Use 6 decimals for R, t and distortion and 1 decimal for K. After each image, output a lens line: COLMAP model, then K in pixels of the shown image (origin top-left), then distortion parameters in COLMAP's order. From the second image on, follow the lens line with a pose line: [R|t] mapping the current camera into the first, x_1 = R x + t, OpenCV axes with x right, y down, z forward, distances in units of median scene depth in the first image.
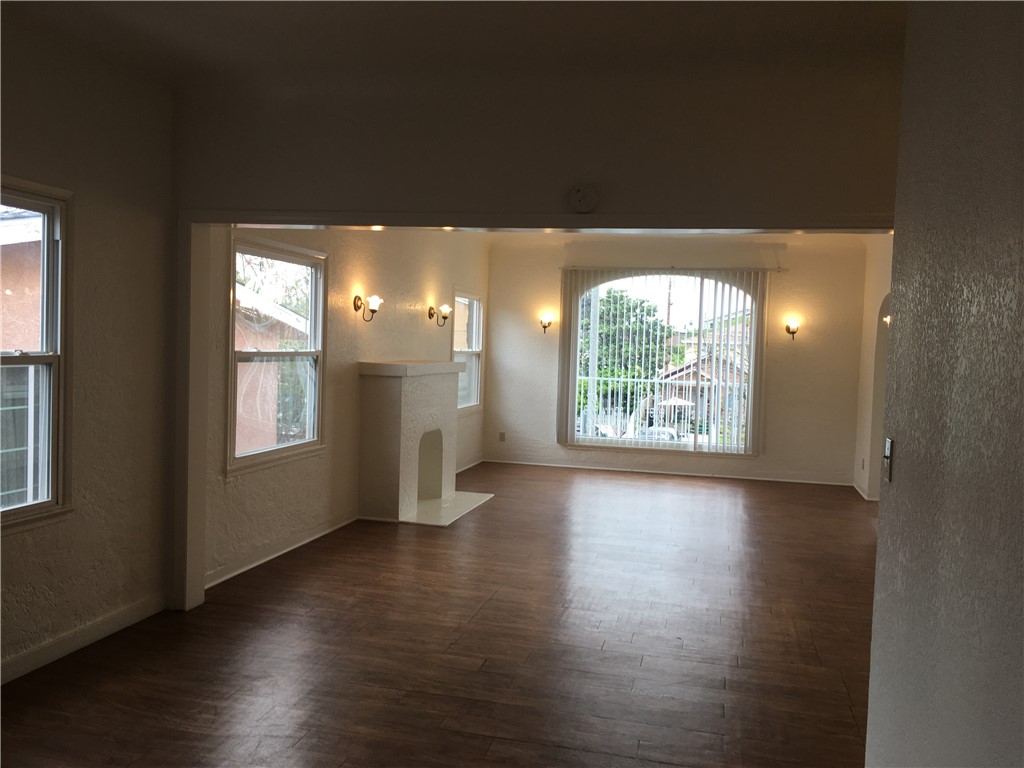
lens RADIAL K [[867.1, 0, 506.8], [0, 867.1, 383.7], [0, 0, 1]] dist [0.064662, -0.095302]
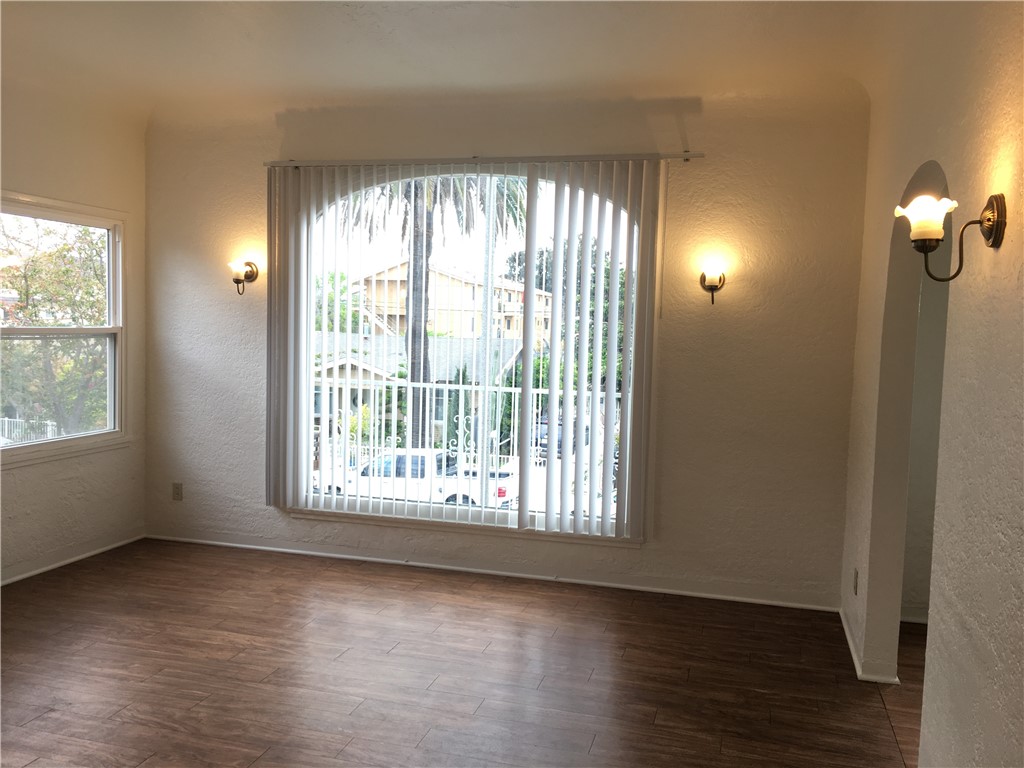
lens RADIAL K [[867.1, 0, 511.4], [0, 867.1, 384.4], [0, 0, 1]] dist [0.064662, -0.095302]
pose [[0.999726, 0.000036, -0.023423, 0.222726], [0.000527, 0.999711, 0.024021, -0.017184], [0.023417, -0.024026, 0.999437, 0.507278]]
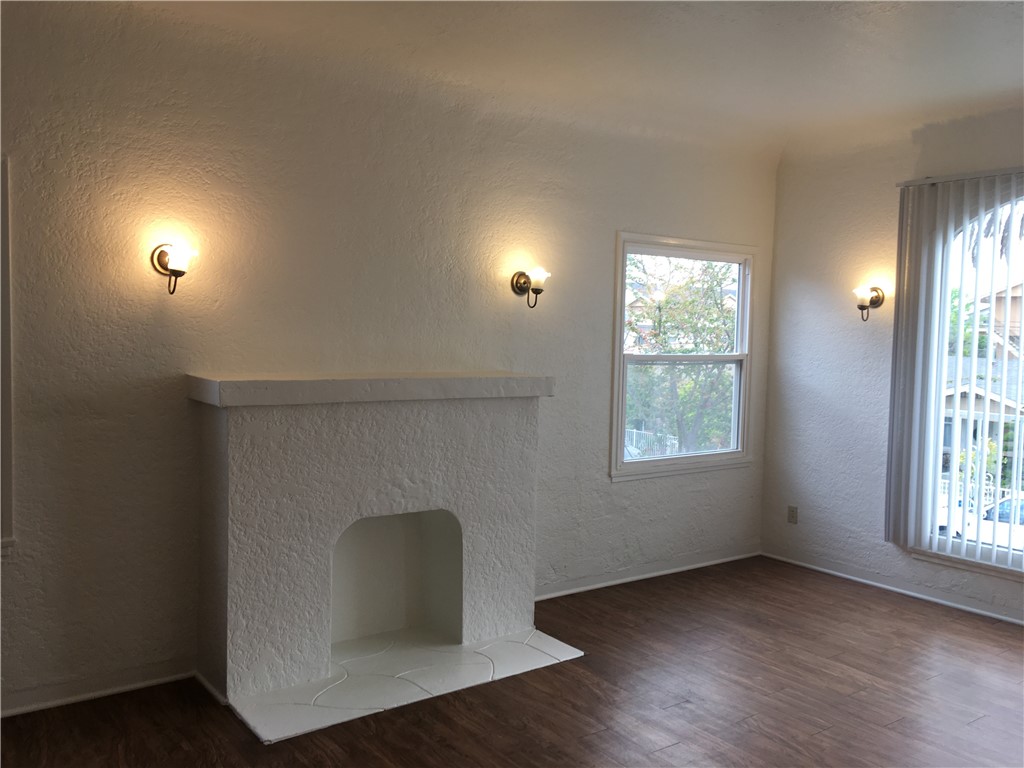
lens RADIAL K [[867.1, 0, 504.3], [0, 867.1, 384.9], [0, 0, 1]] dist [0.064662, -0.095302]
pose [[0.767684, 0.024817, -0.640347, 0.214692], [-0.026415, 0.999626, 0.007073, -0.019221], [0.640284, 0.011485, 0.768053, 0.499579]]
